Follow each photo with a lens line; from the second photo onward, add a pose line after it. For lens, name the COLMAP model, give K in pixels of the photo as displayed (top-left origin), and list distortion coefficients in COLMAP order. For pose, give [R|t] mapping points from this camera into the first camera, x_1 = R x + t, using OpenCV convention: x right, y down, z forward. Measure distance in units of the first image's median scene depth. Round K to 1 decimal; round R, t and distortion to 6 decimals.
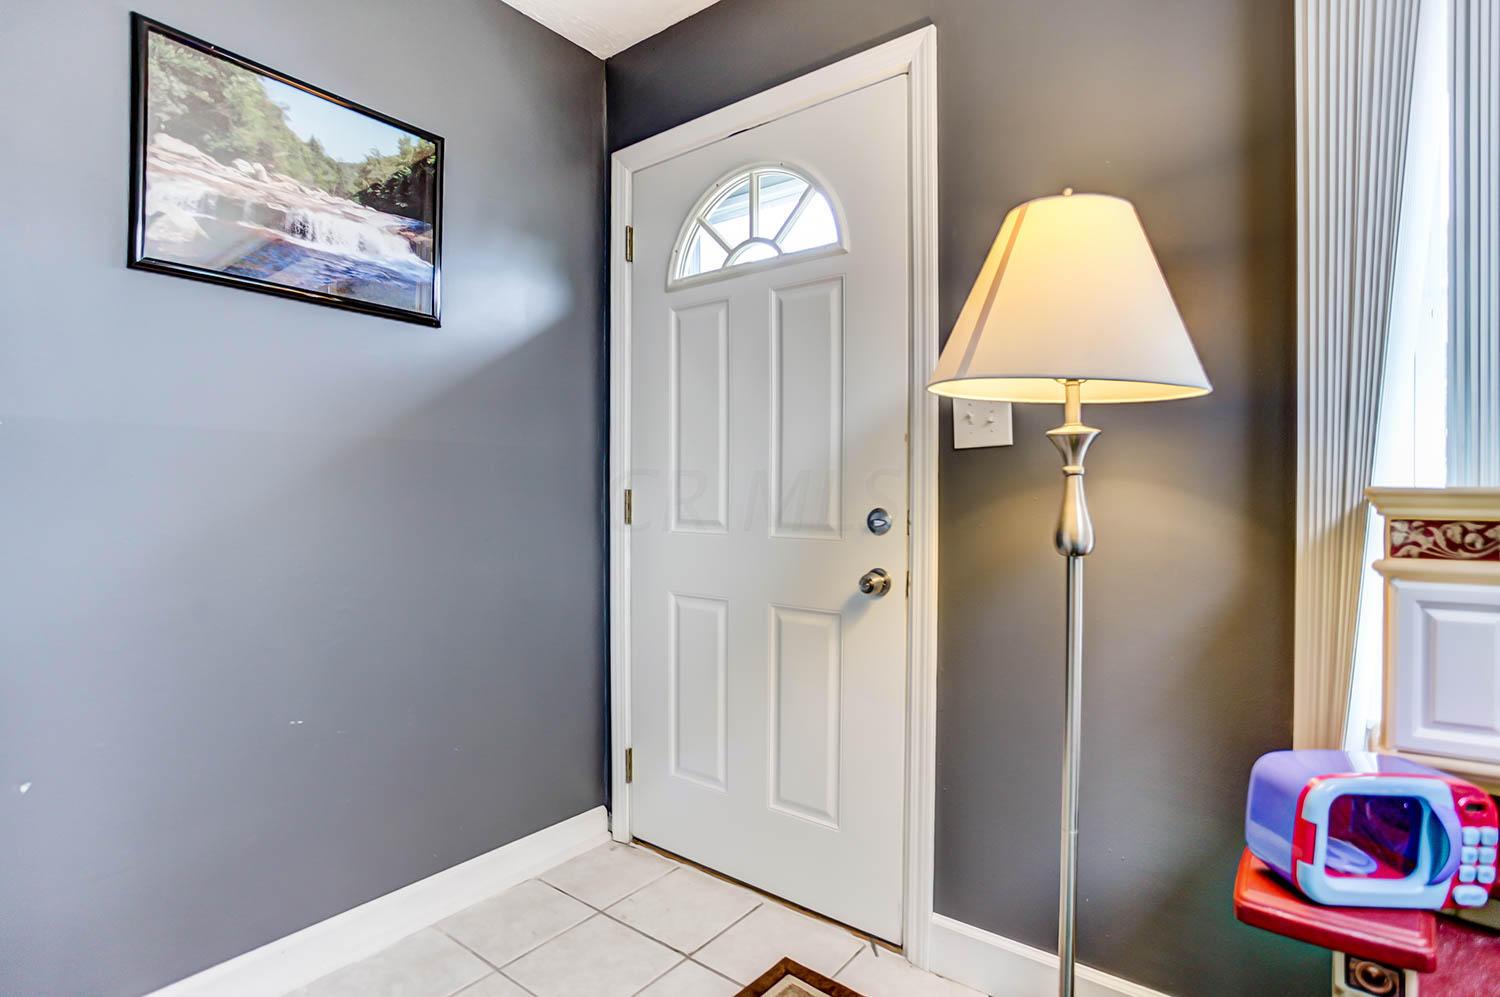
lens RADIAL K [[775.4, 0, 750.0], [0, 775.4, 498.5], [0, 0, 1]] dist [-0.001498, -0.000389]
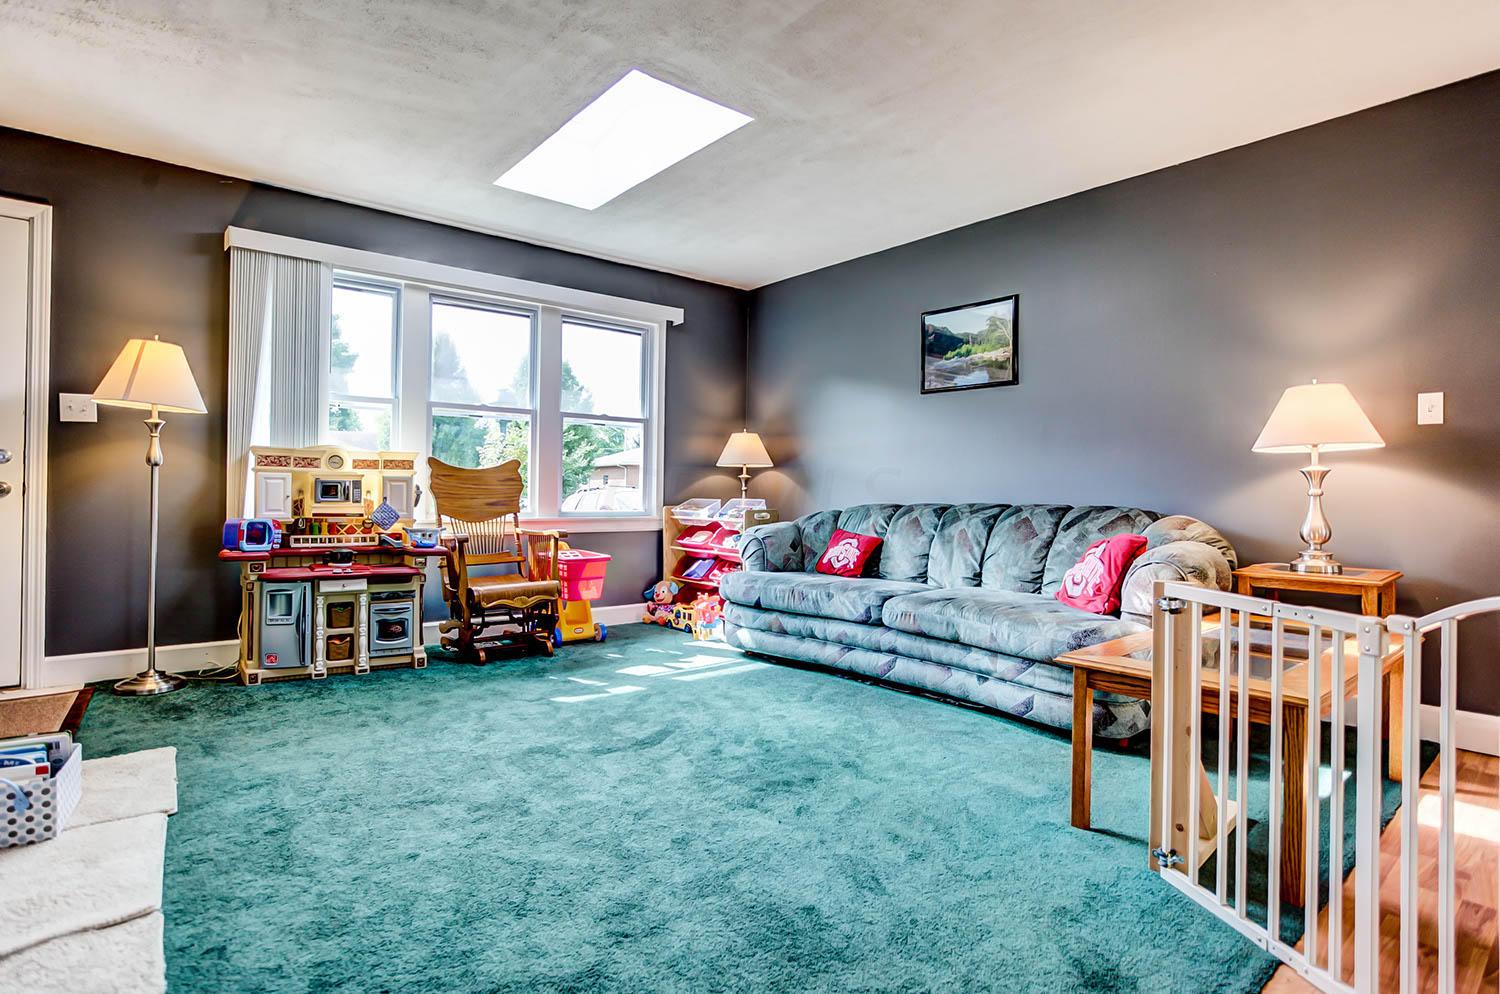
lens RADIAL K [[757.1, 0, 751.7], [0, 757.1, 484.9], [0, 0, 1]] dist [-0.037059, 0.000265]
pose [[0.220096, 0.007827, 0.975447, -1.666641], [-0.003428, 0.999968, -0.007250, 0.150511], [-0.975472, -0.001748, 0.220116, -1.634517]]
